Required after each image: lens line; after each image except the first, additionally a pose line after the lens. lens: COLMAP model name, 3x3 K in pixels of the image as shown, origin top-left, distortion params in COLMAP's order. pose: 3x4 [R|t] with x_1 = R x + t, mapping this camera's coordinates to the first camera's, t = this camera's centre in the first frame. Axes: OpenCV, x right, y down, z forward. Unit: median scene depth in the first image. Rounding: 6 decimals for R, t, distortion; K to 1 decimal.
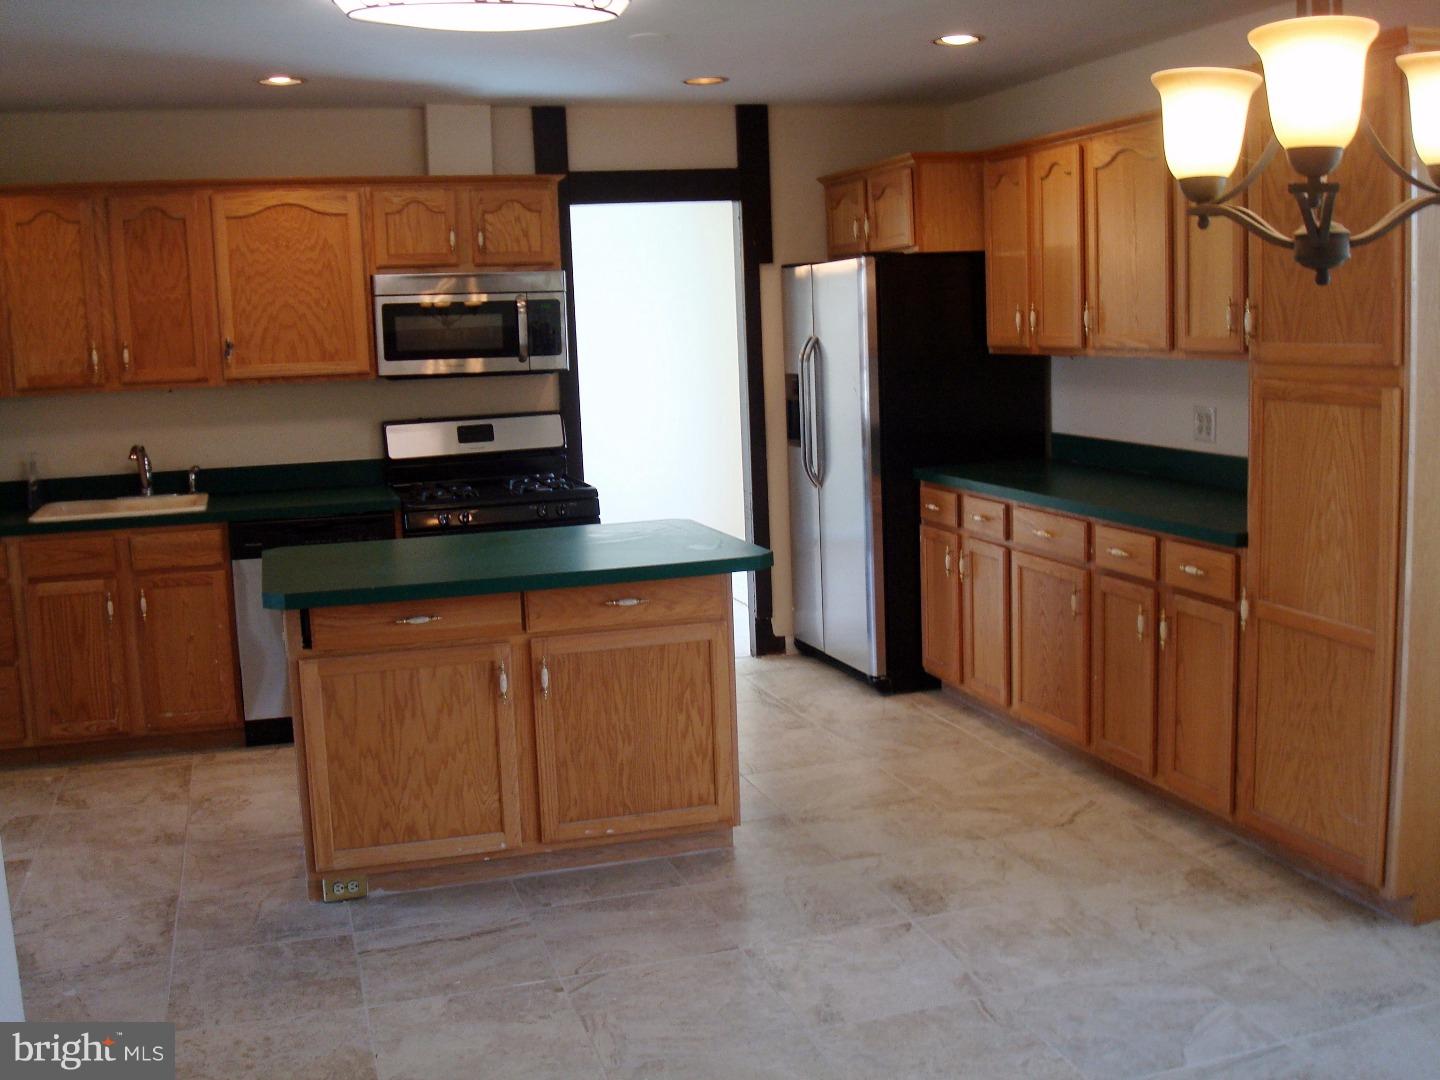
lens RADIAL K [[1518.9, 0, 691.8], [0, 1518.9, 535.1], [0, 0, 1]] dist [-0.057454, -0.115305]
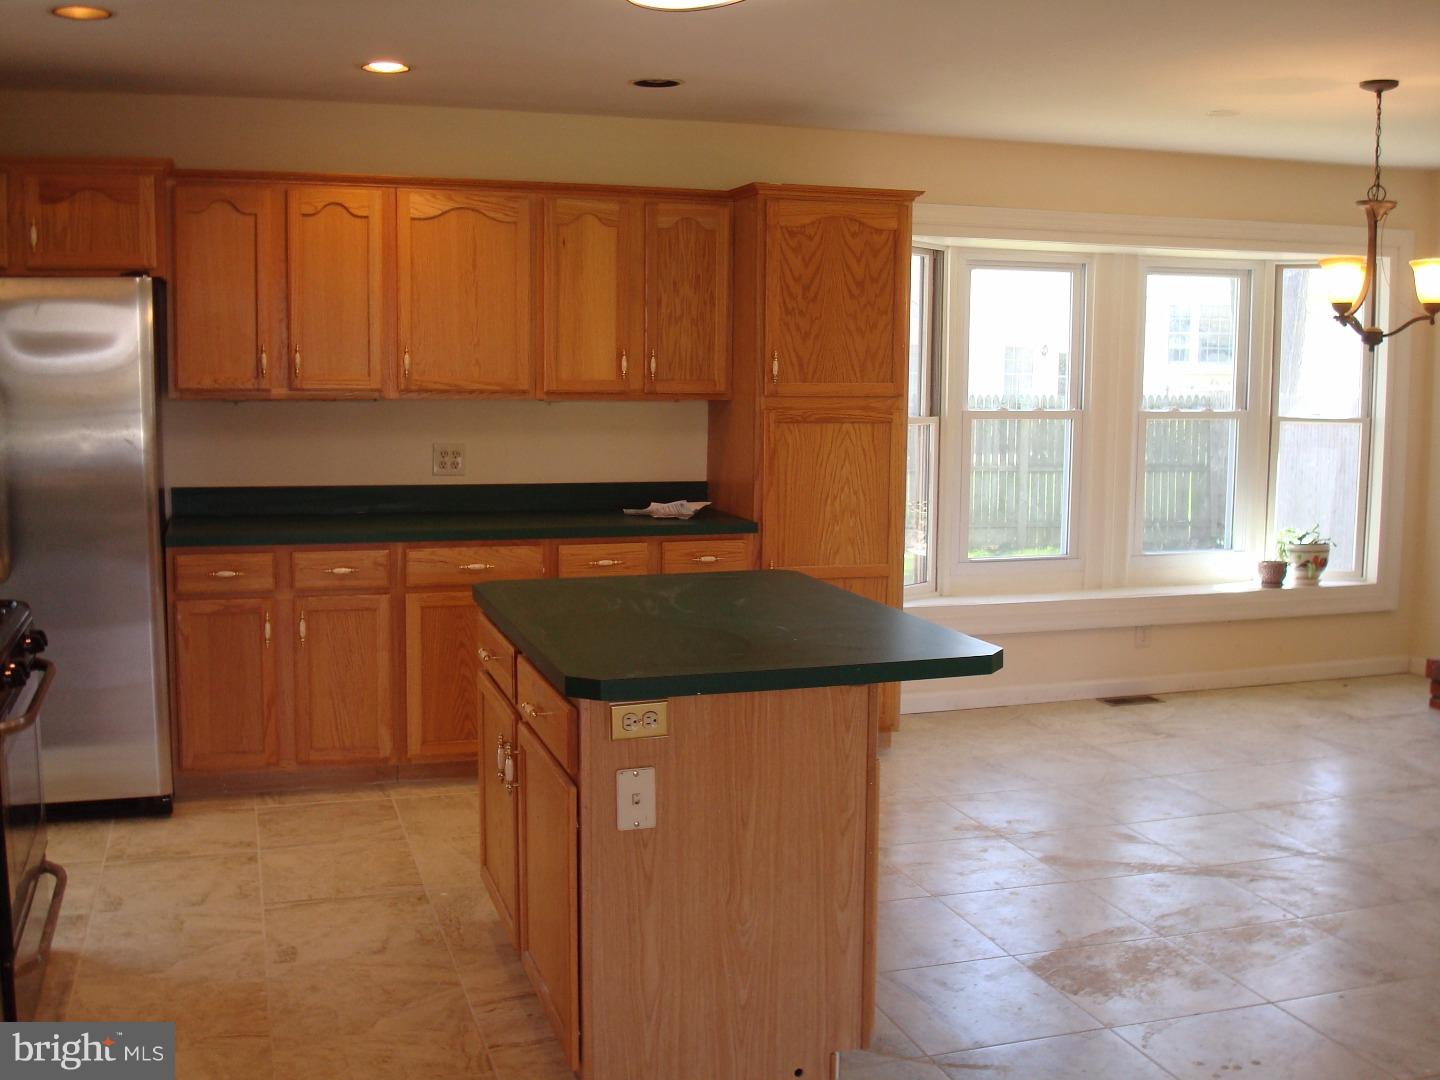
lens RADIAL K [[1518.9, 0, 691.8], [0, 1518.9, 535.1], [0, 0, 1]] dist [-0.057454, -0.115305]
pose [[-0.026480, -0.065046, 0.997531, -0.720285], [0.133122, 0.988764, 0.068008, -0.064758], [-0.990746, 0.134594, -0.017523, 0.771828]]
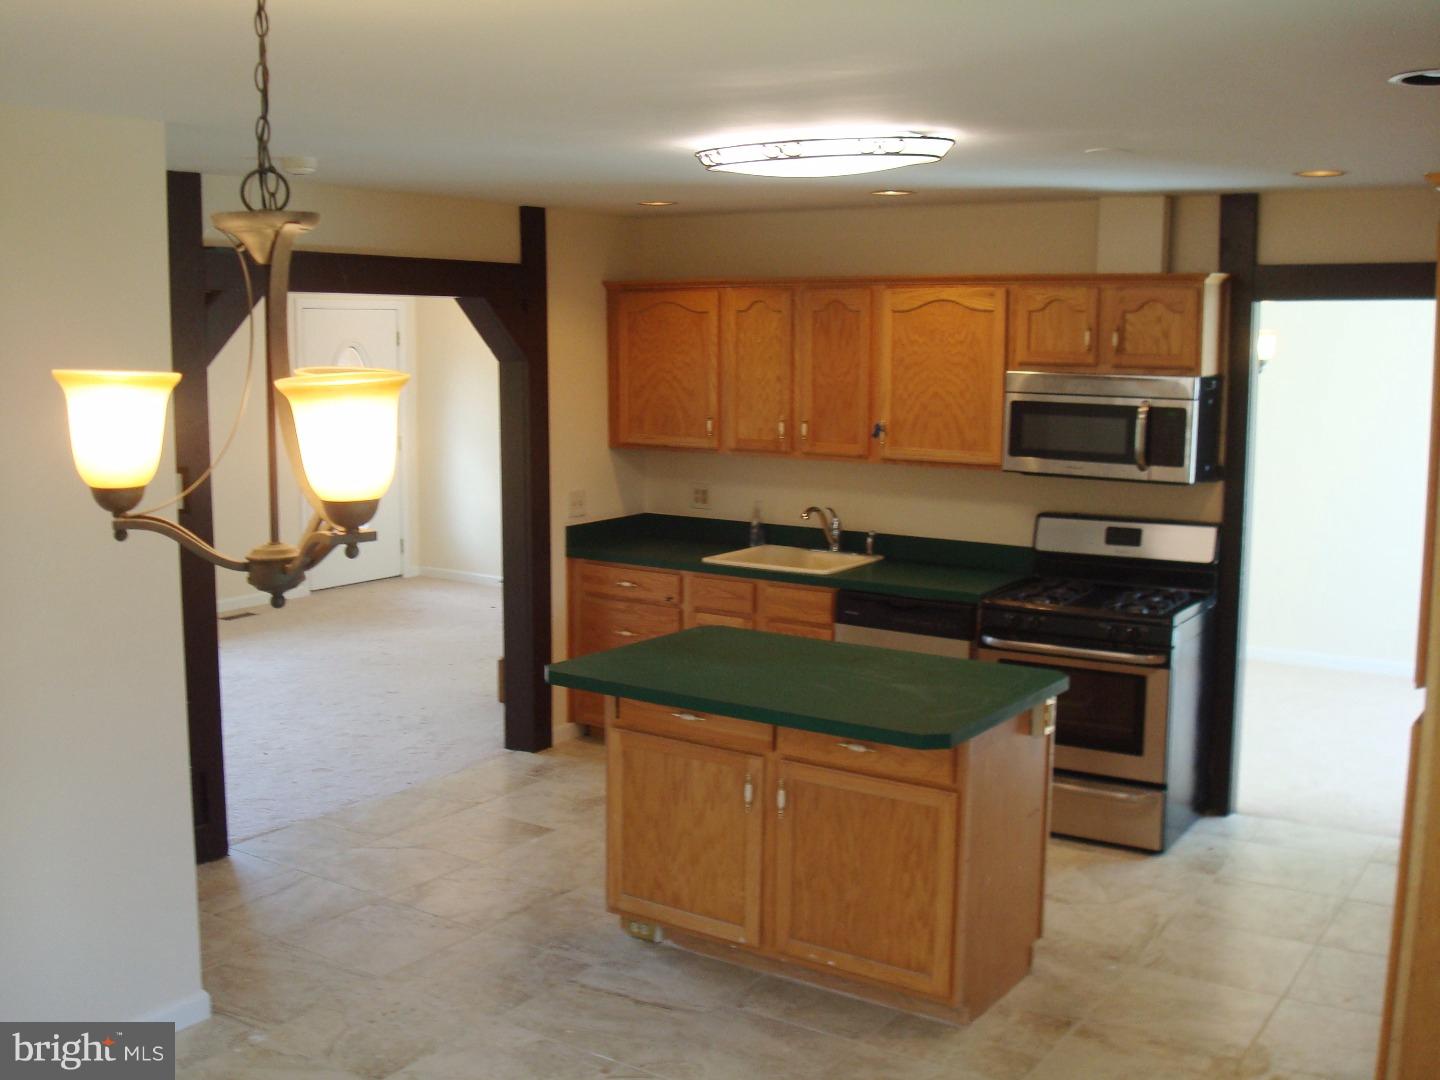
lens RADIAL K [[1518.9, 0, 691.8], [0, 1518.9, 535.1], [0, 0, 1]] dist [-0.057454, -0.115305]
pose [[0.627019, 0.141755, -0.765998, 0.468874], [-0.134349, 0.988248, 0.072911, -0.112653], [0.767332, 0.057195, 0.638695, 0.198553]]
